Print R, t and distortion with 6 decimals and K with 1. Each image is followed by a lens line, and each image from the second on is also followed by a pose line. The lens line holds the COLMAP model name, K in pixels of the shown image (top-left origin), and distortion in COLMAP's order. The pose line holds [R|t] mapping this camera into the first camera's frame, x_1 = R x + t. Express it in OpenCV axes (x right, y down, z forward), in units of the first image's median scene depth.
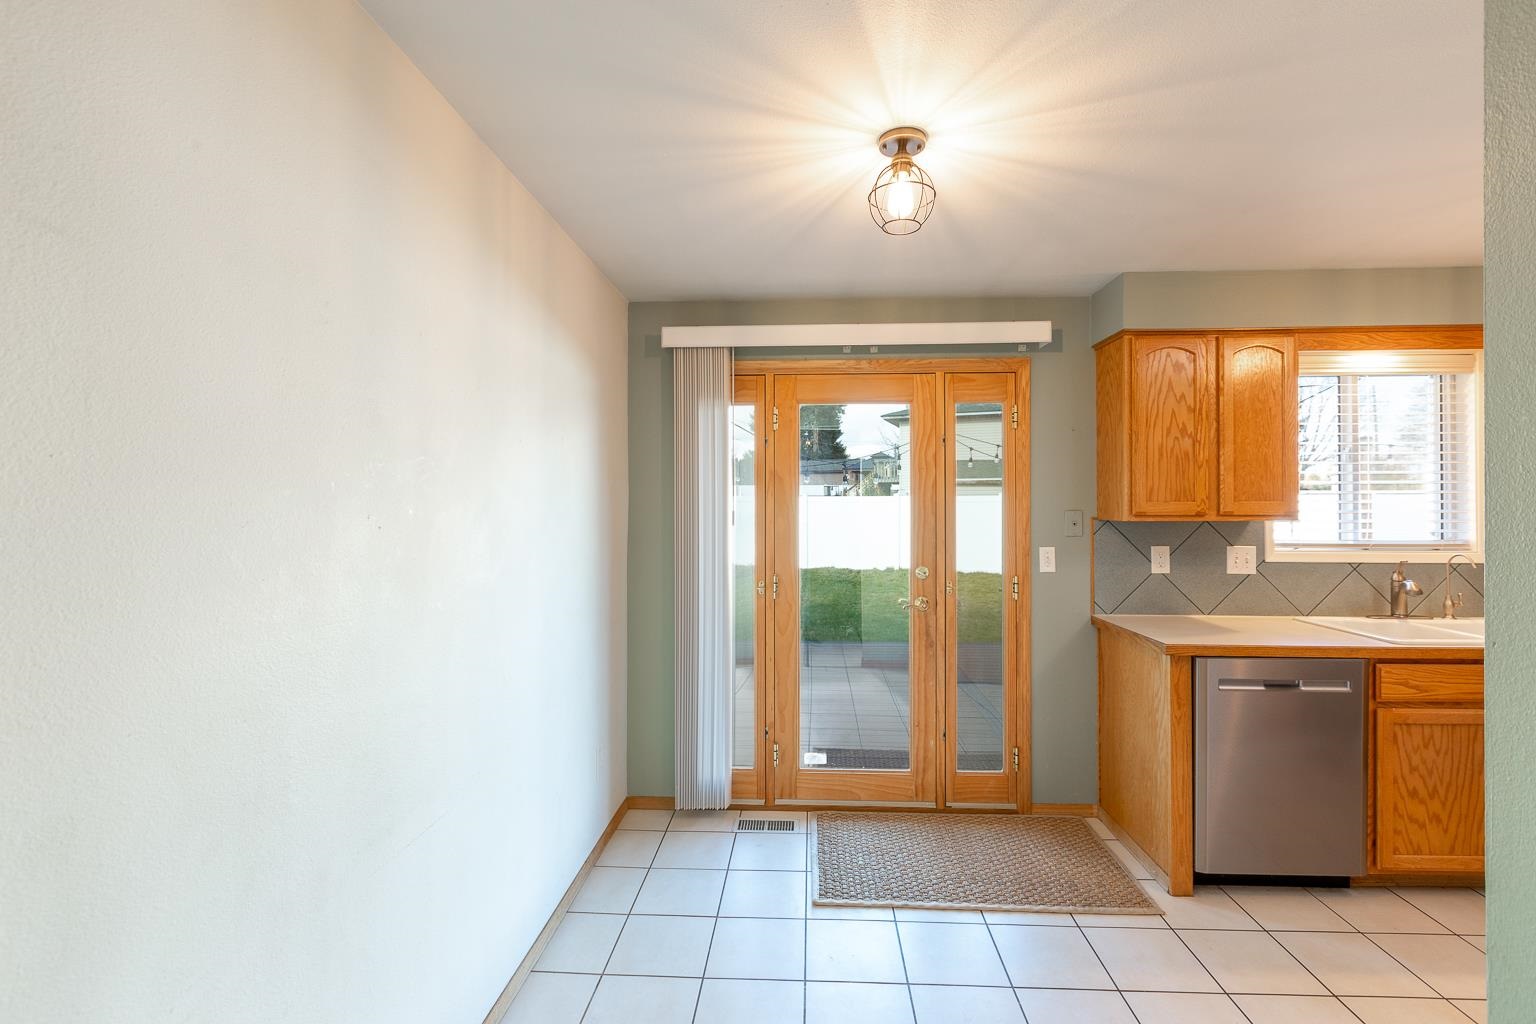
lens RADIAL K [[692.2, 0, 767.9], [0, 692.2, 498.7], [0, 0, 1]] dist [0.003478, -0.000465]
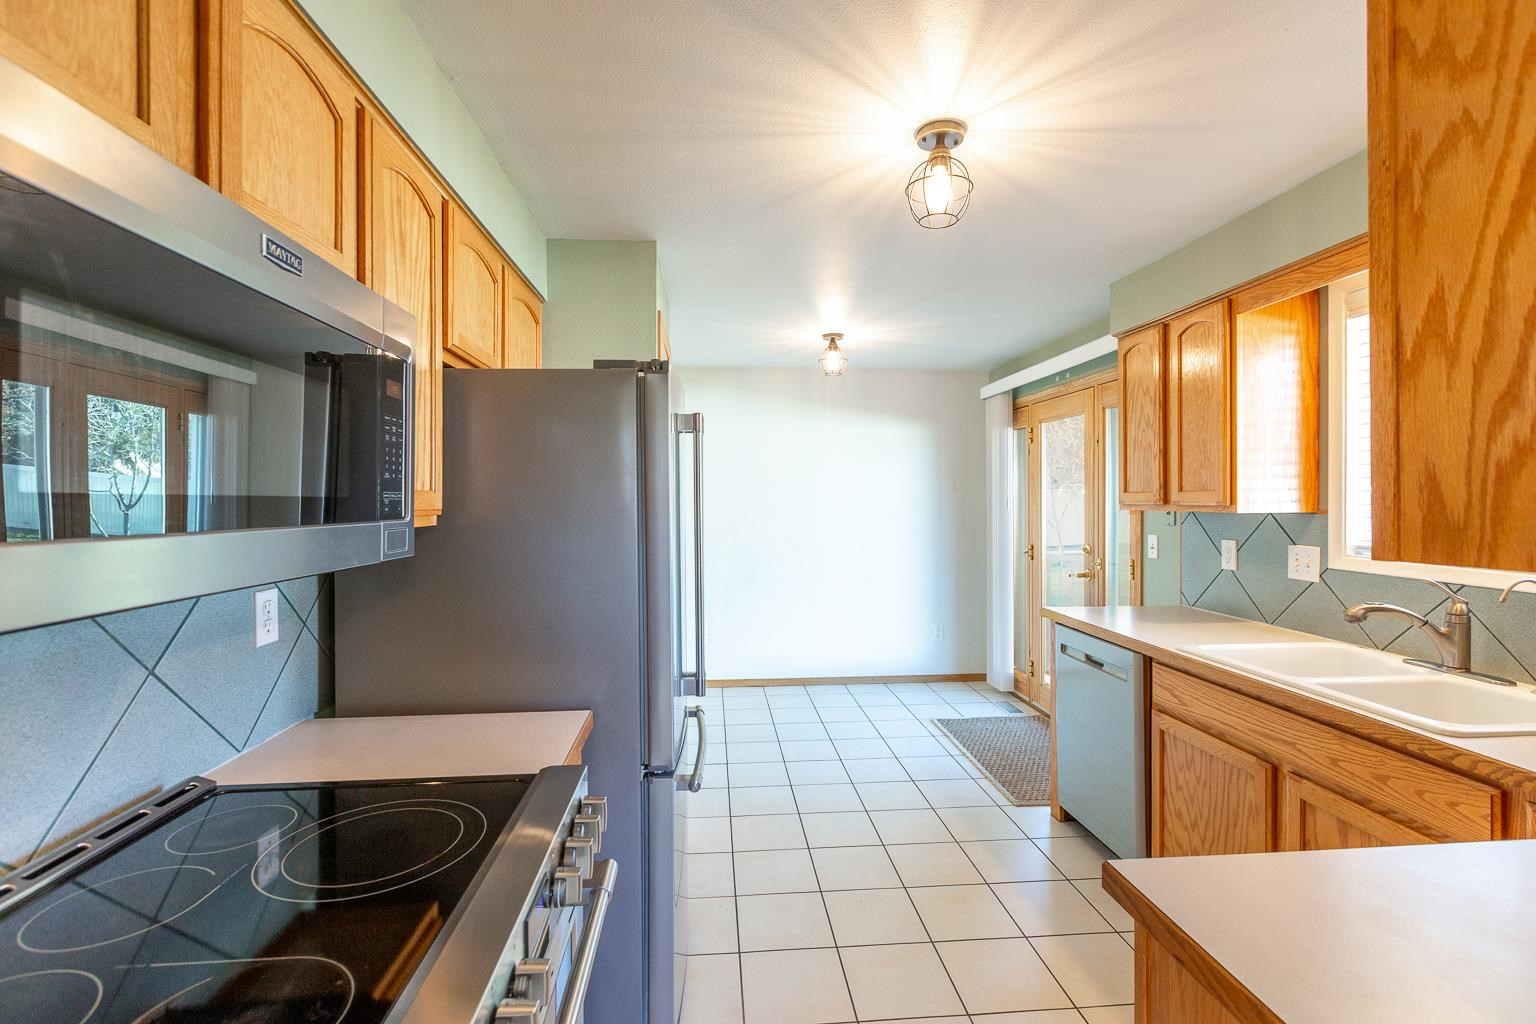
lens RADIAL K [[692.2, 0, 772.5], [0, 692.2, 496.6], [0, 0, 1]] dist [0.003478, -0.000465]
pose [[0.135409, 0.001596, -0.990788, 1.456622], [0.019313, 0.999804, 0.004250, -0.003889], [0.990602, -0.019711, 0.135352, 0.299066]]
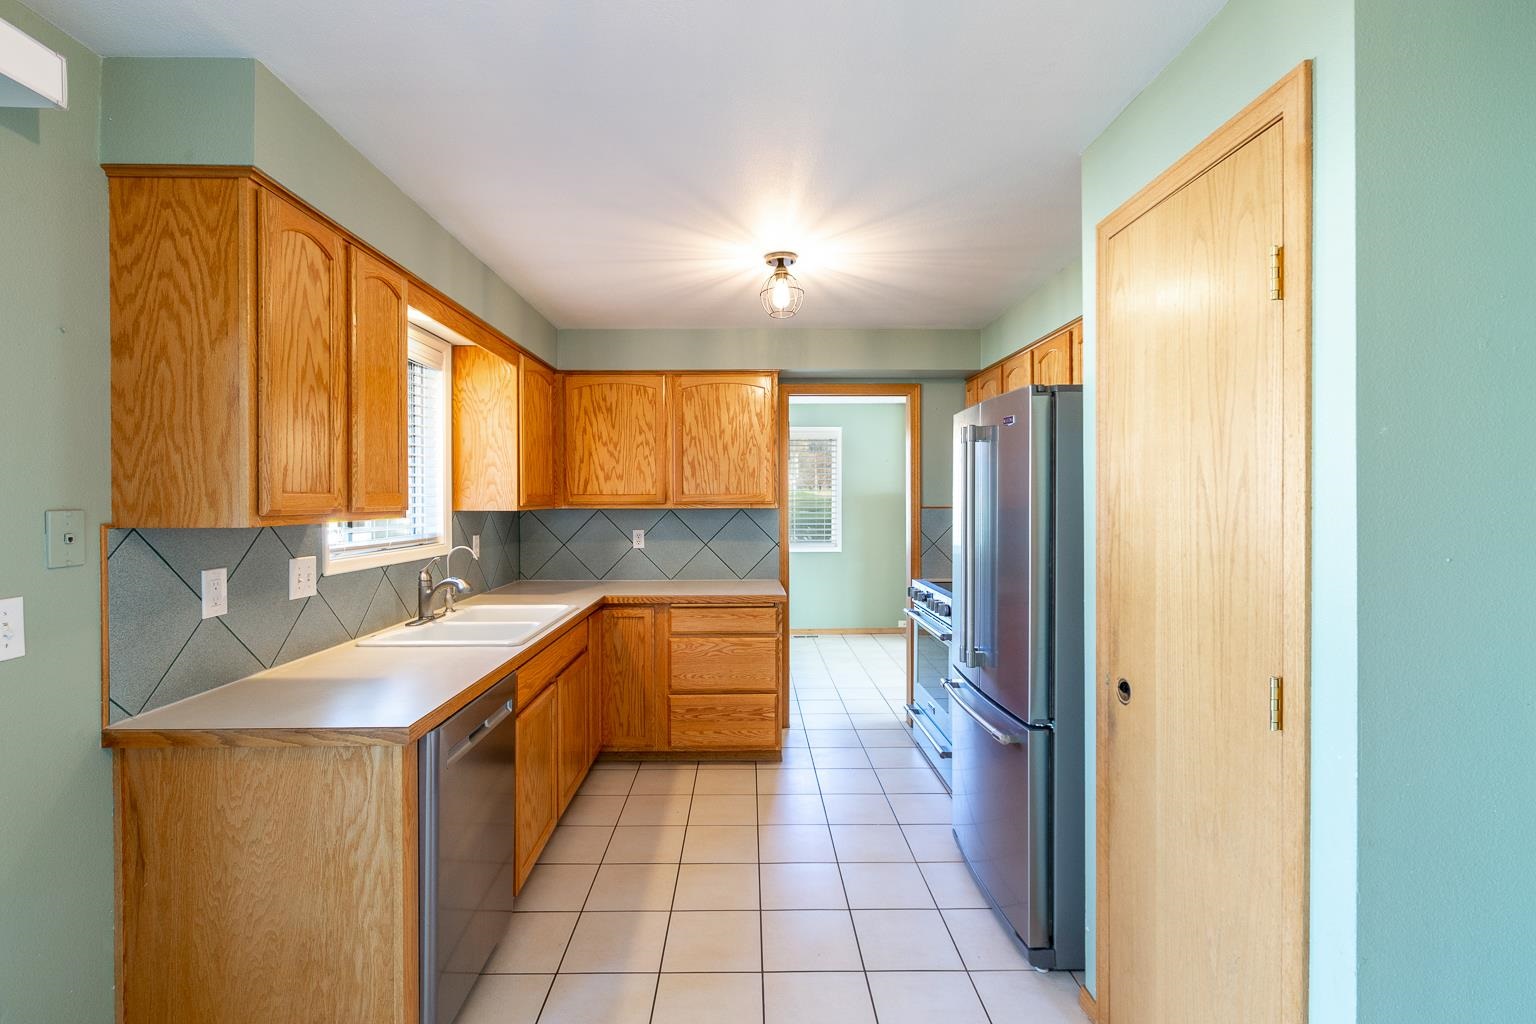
lens RADIAL K [[692.2, 0, 765.0], [0, 692.2, 503.7], [0, 0, 1]] dist [0.003478, -0.000465]
pose [[-0.066311, -0.004946, 0.997787, -0.041709], [-0.008030, 0.999958, 0.004423, 0.007813], [-0.997767, -0.007719, -0.066348, 0.611535]]
